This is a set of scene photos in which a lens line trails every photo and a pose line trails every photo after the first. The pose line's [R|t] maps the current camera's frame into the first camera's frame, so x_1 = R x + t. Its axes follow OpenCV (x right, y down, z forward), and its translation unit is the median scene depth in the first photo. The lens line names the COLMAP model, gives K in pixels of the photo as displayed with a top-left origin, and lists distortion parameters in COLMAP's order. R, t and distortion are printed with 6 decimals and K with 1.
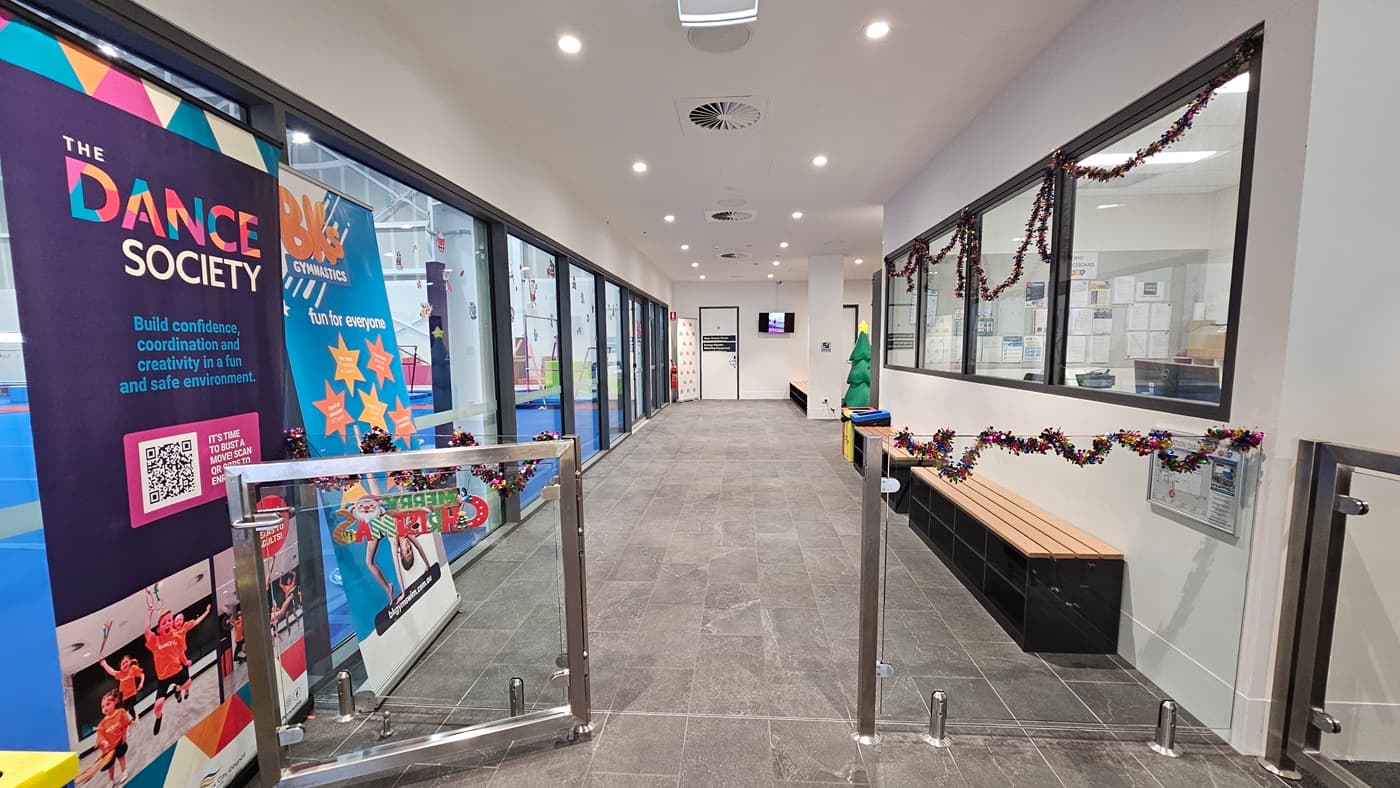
lens RADIAL K [[573.9, 0, 697.8], [0, 573.9, 411.8], [0, 0, 1]] dist [-0.001579, -0.000809]
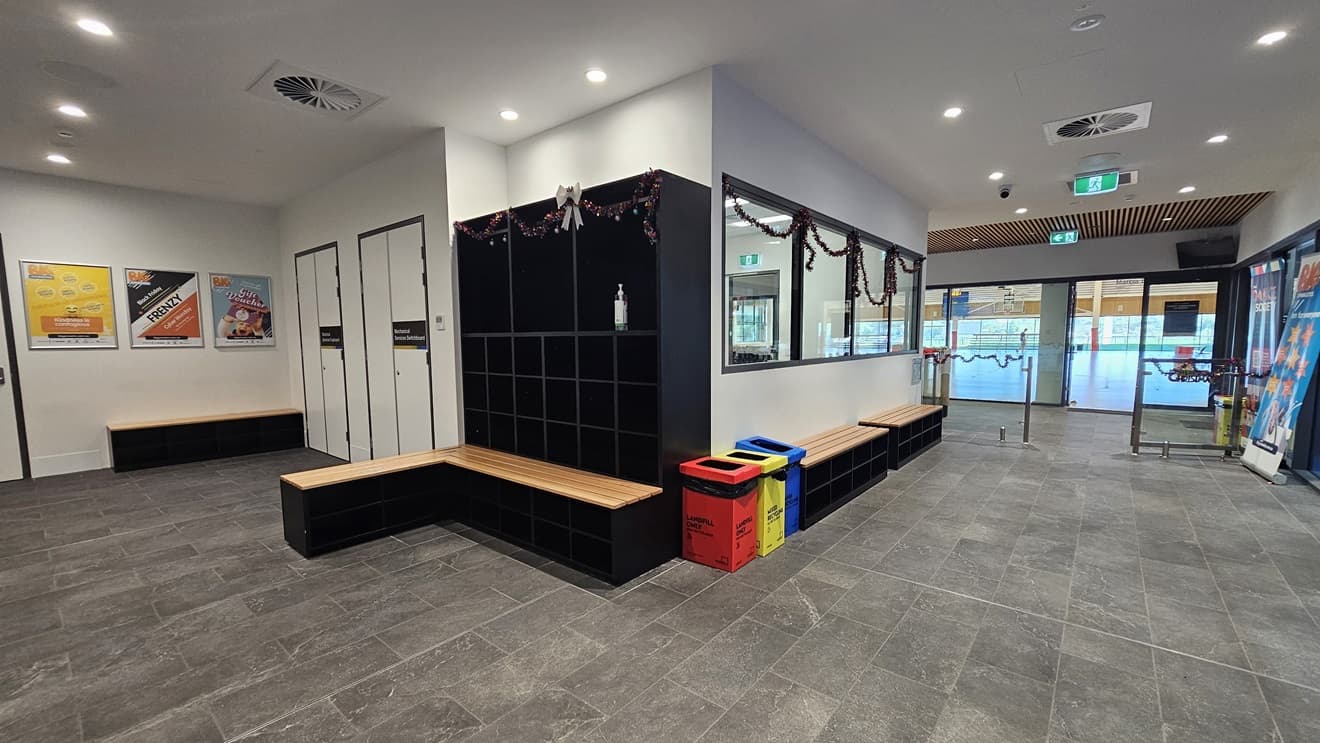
lens RADIAL K [[541.1, 0, 658.0], [0, 541.1, 388.3], [0, 0, 1]] dist [-0.001579, -0.000809]
pose [[-0.813509, -0.046122, 0.579720, 0.087264], [0.078704, 0.978948, 0.188327, -0.216405], [-0.576202, 0.198832, -0.792753, 1.882714]]
